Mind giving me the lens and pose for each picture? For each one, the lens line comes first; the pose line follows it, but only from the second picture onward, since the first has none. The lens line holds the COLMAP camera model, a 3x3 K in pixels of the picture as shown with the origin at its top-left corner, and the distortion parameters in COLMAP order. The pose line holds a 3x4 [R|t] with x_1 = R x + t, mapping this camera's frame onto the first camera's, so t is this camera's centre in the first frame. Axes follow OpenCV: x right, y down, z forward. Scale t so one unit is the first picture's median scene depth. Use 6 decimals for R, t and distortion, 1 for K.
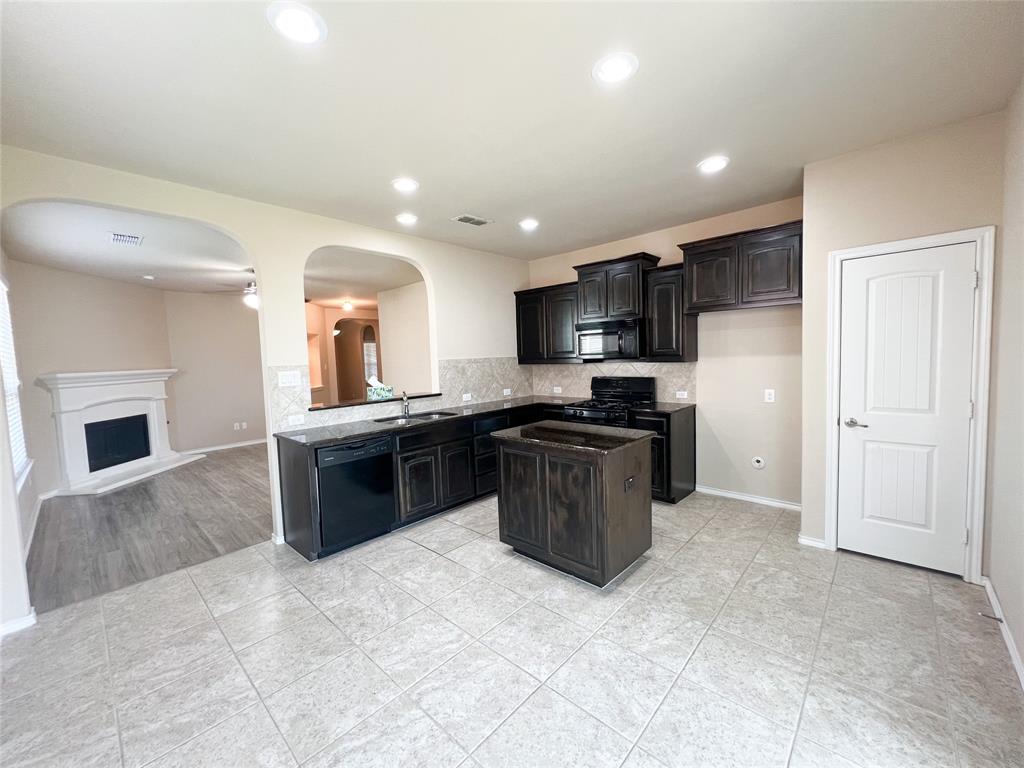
lens RADIAL K [[410.3, 0, 510.8], [0, 410.3, 385.8], [0, 0, 1]] dist [0.000800, 0.000920]
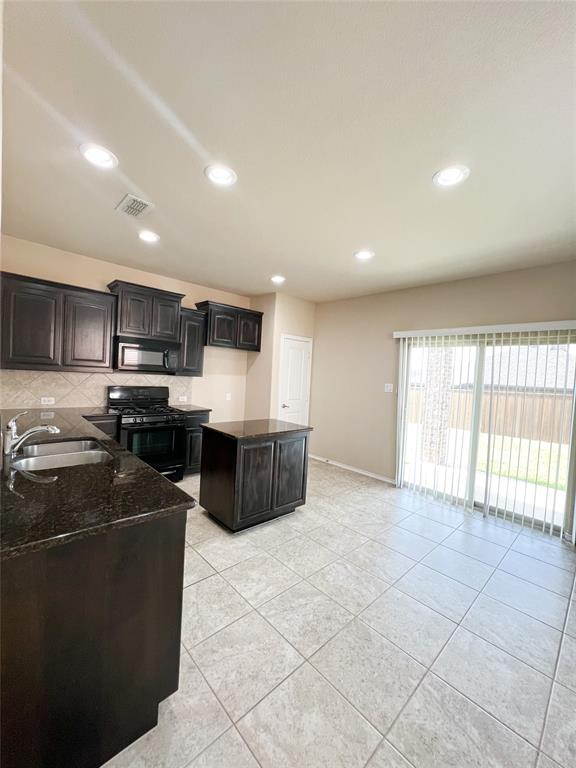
lens RADIAL K [[307.7, 0, 288.5], [0, 307.7, 384.7], [0, 0, 1]] dist [0.000800, 0.000920]
pose [[0.060695, 0.003758, 0.998149, -0.940223], [0.013454, 0.999899, -0.004583, -0.026042], [-0.998066, 0.013707, 0.060639, 0.833059]]
